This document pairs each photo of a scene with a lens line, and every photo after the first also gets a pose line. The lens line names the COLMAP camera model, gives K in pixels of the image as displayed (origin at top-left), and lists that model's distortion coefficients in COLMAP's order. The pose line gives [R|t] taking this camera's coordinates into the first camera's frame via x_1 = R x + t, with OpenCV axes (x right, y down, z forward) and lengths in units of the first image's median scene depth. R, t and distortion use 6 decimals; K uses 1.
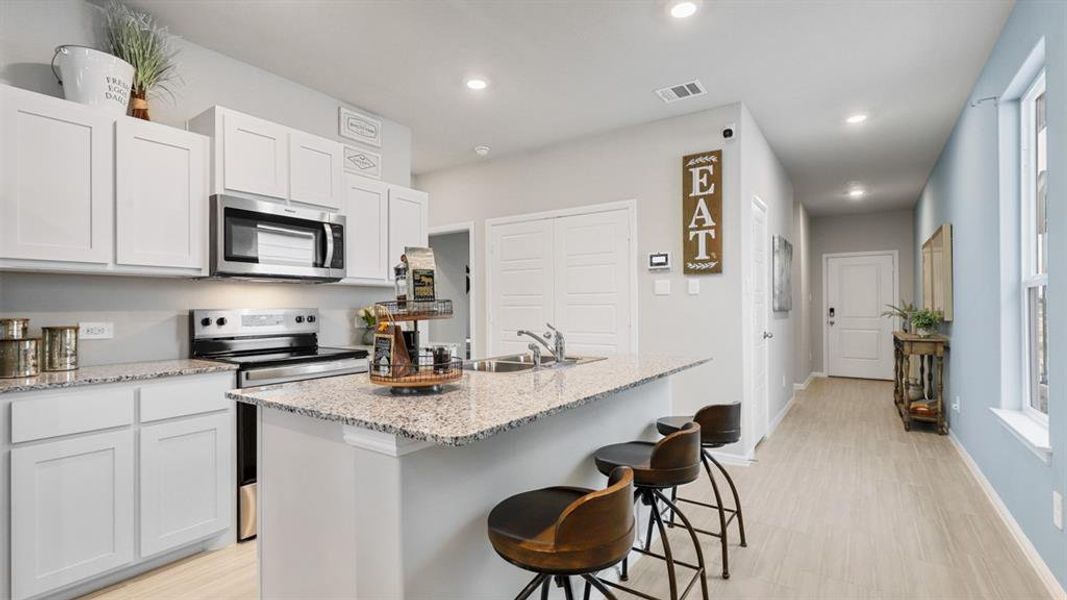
lens RADIAL K [[483.7, 0, 534.2], [0, 483.7, 303.4], [0, 0, 1]] dist [0.001214, -0.000589]
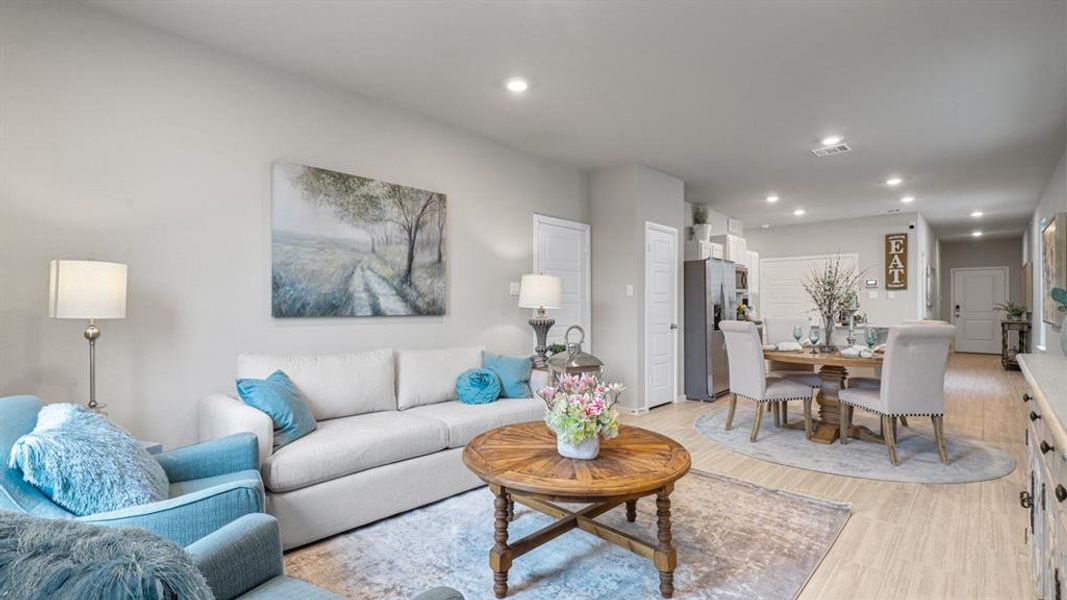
lens RADIAL K [[483.7, 0, 534.2], [0, 483.7, 303.4], [0, 0, 1]] dist [0.001214, -0.000589]
pose [[0.988118, 0.003218, -0.153662, -0.889561], [-0.002231, 0.999976, 0.006593, -0.008310], [0.153680, -0.006172, 0.988101, -1.344894]]
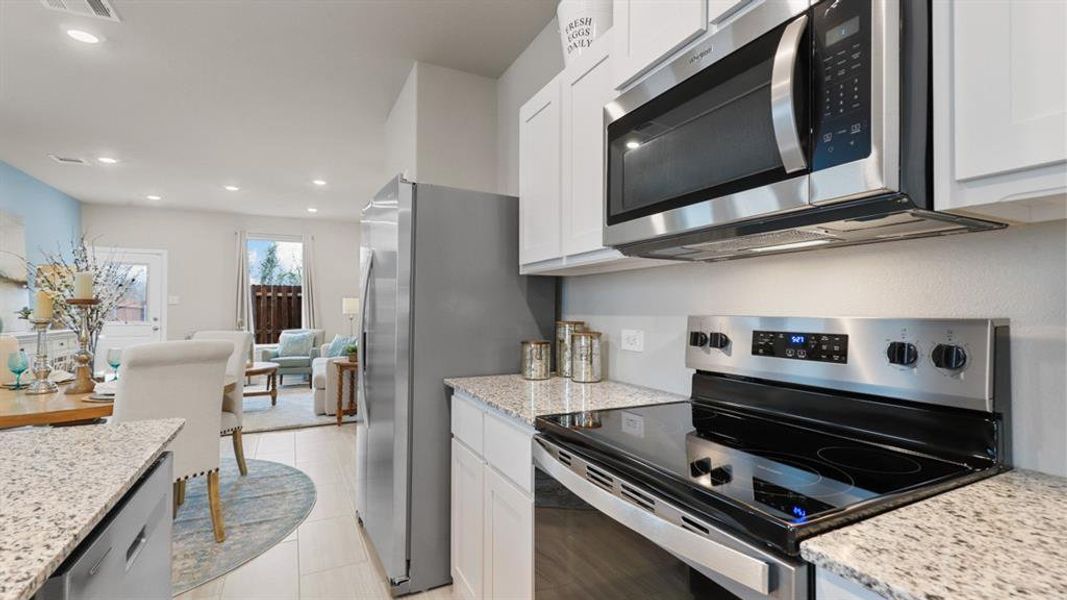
lens RADIAL K [[483.7, 0, 534.2], [0, 483.7, 303.4], [0, 0, 1]] dist [0.001214, -0.000589]
pose [[-0.484814, -0.003665, -0.874610, -0.086092], [0.011764, 0.999873, -0.010711, 0.001561], [0.874538, -0.015482, -0.484710, 0.775573]]
